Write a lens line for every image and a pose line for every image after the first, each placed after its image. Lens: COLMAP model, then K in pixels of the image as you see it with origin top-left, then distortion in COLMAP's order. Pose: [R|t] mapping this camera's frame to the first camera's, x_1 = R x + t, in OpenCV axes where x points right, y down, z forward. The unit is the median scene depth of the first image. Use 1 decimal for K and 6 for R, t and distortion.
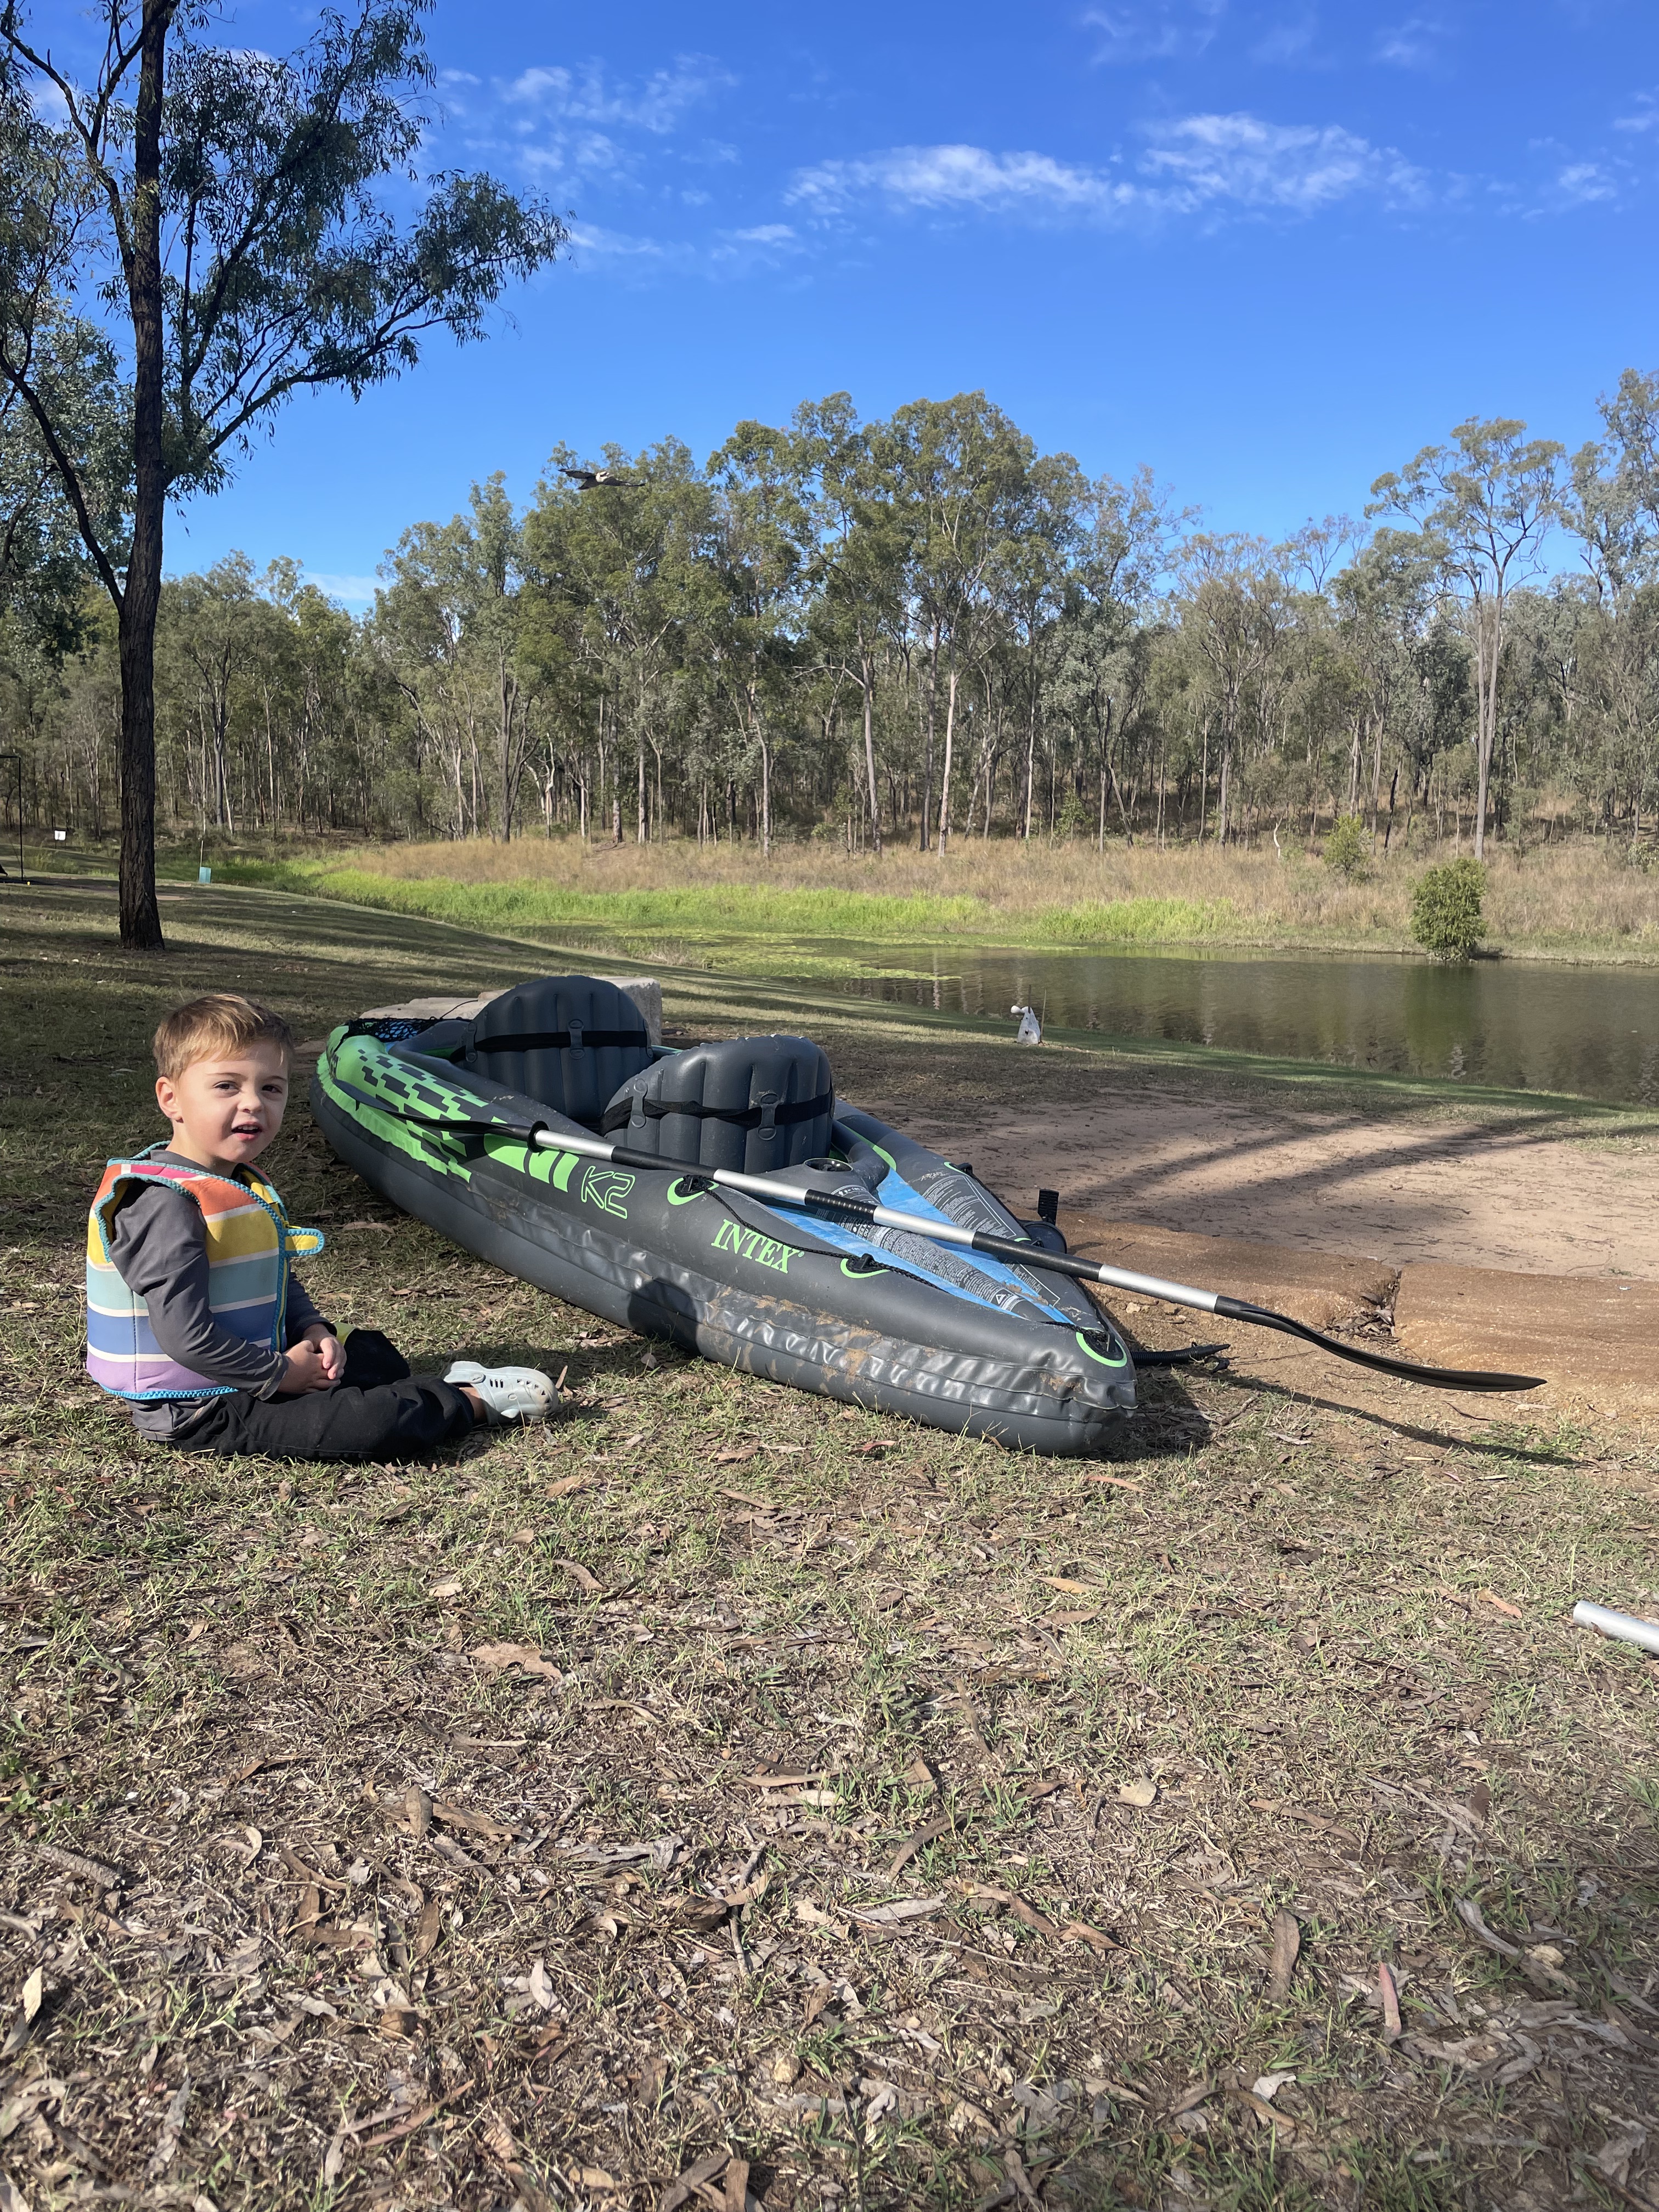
lens RADIAL K [[1682.1, 0, 829.5], [0, 1682.1, 1106.0], [0, 0, 1]] dist [0.003327, -0.047175]
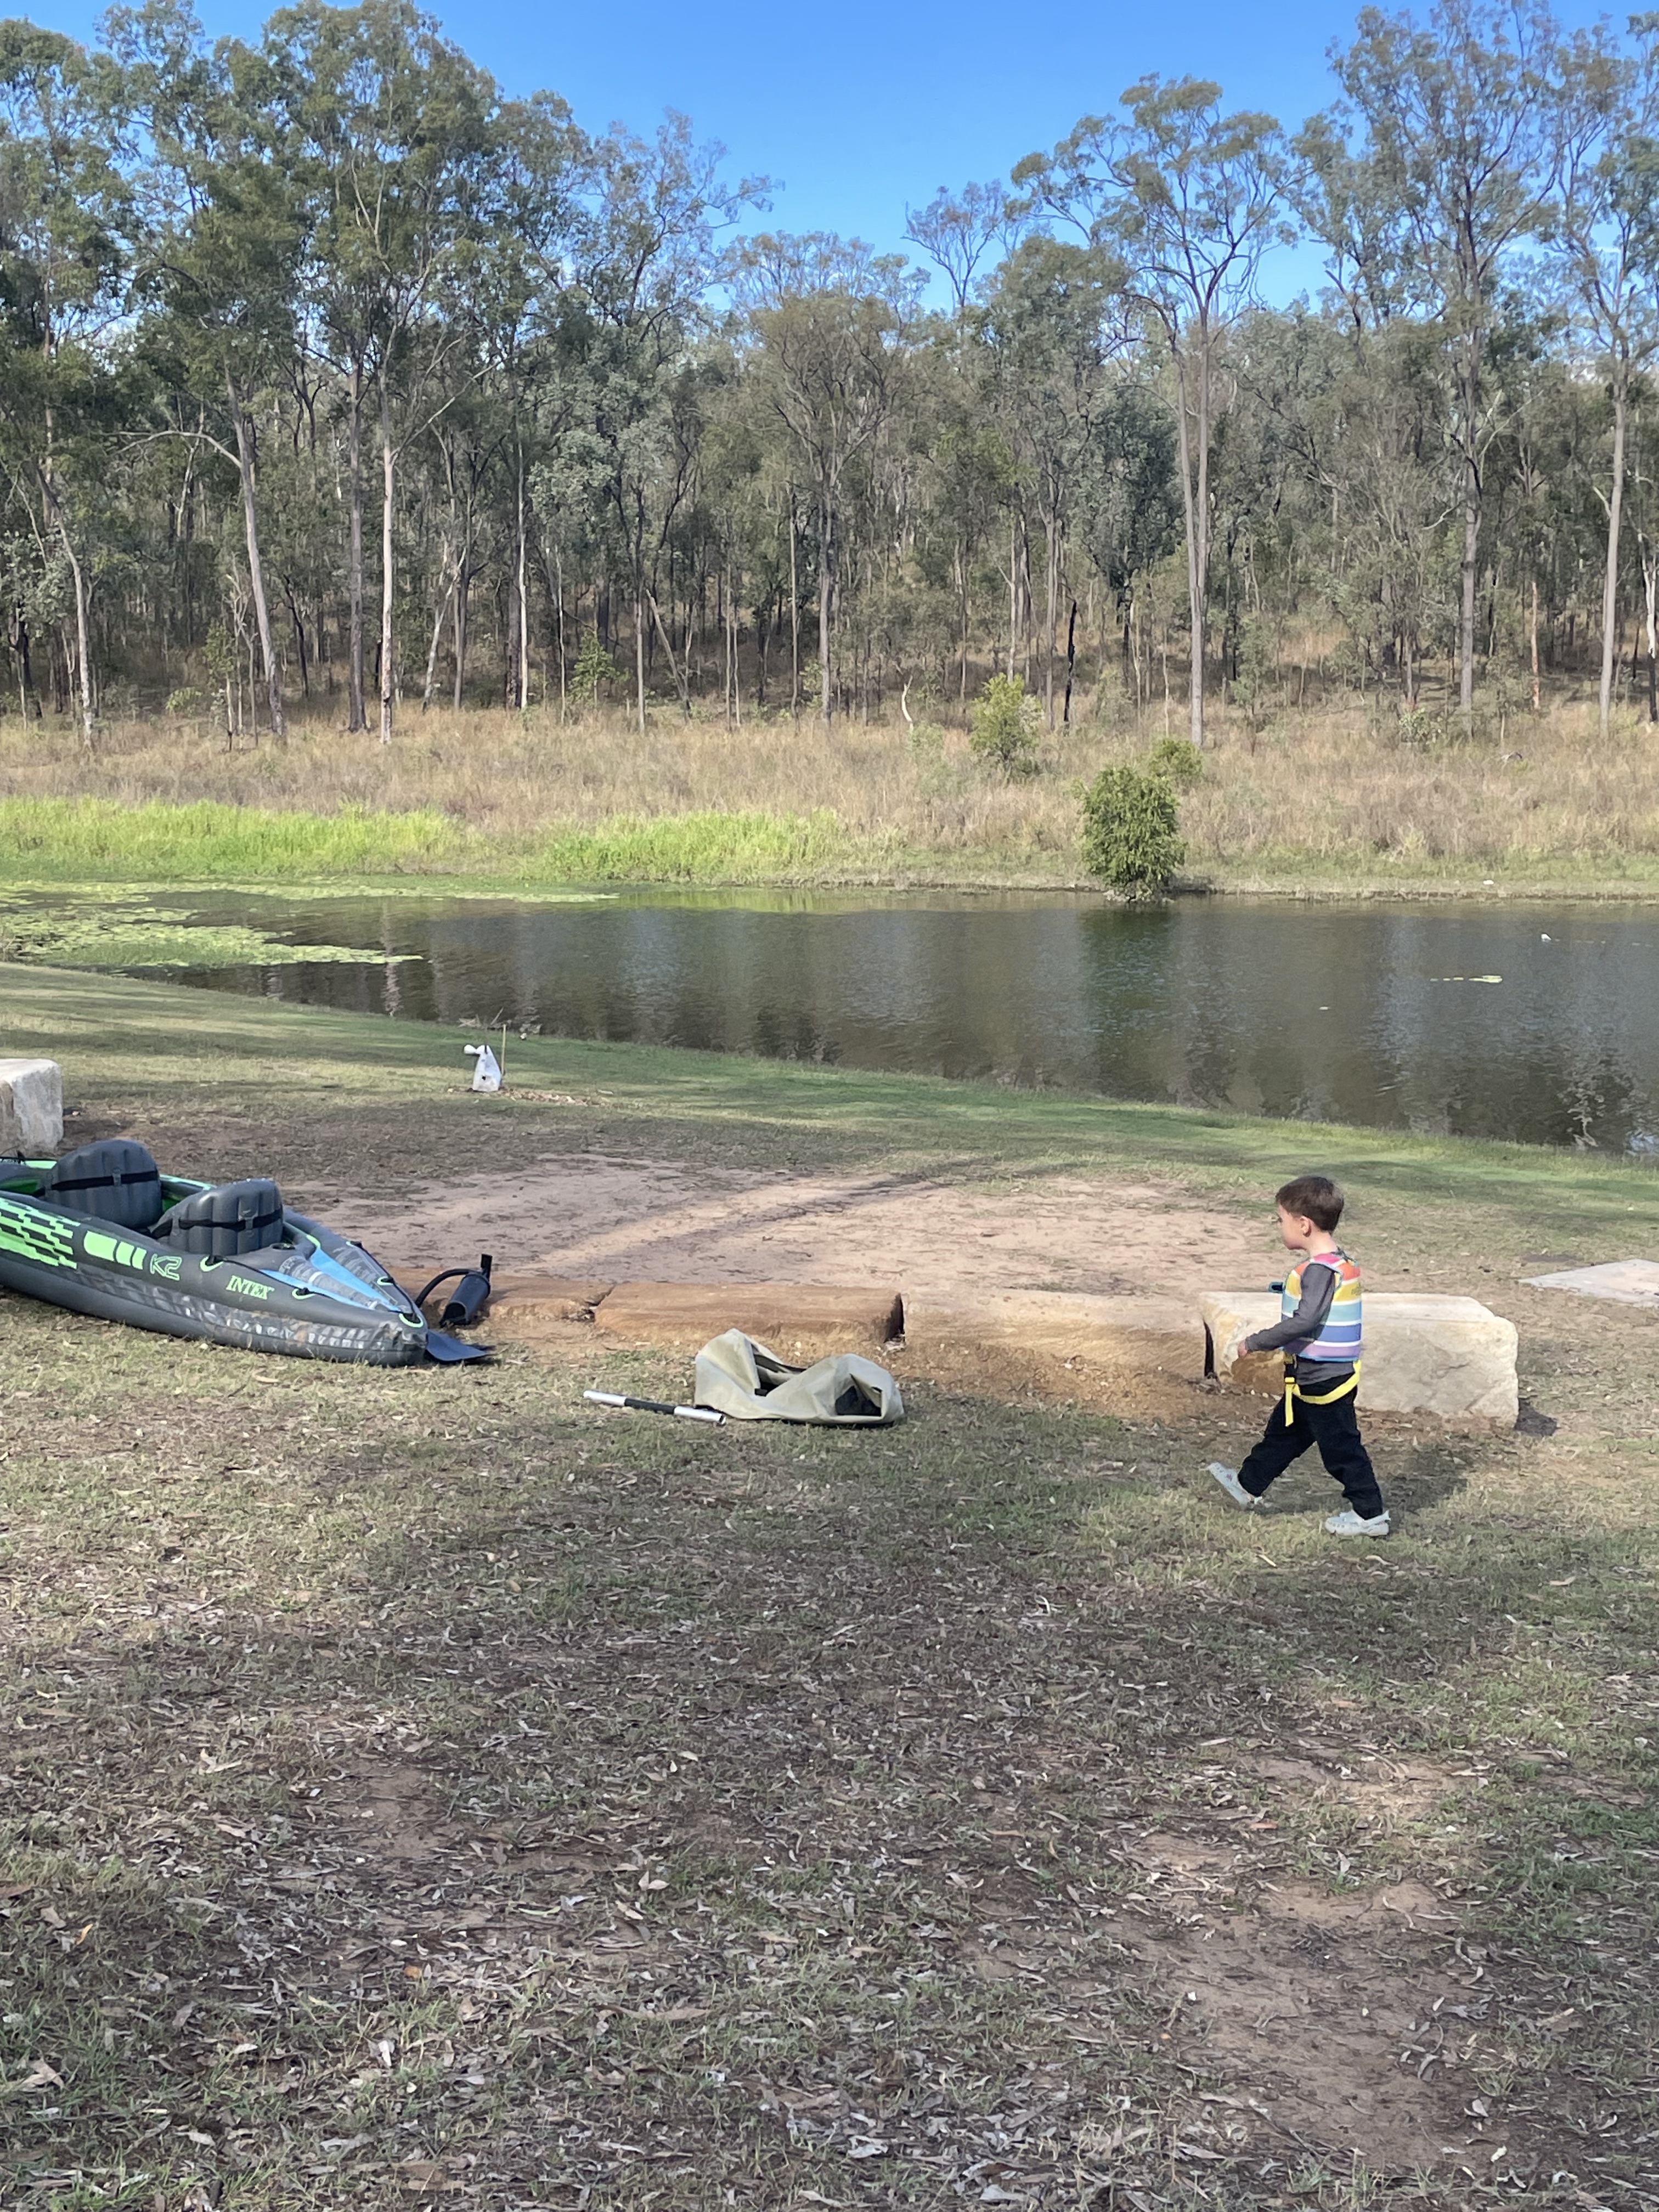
lens RADIAL K [[3044.6, 0, 829.5], [0, 3044.6, 1106.0], [0, 0, 1]] dist [0.088919, -0.010765]
pose [[0.978668, -0.050601, 0.199120, -0.004041], [0.052122, 0.998638, -0.002399, -0.004623], [-0.198727, 0.012727, 0.979972, -0.139414]]
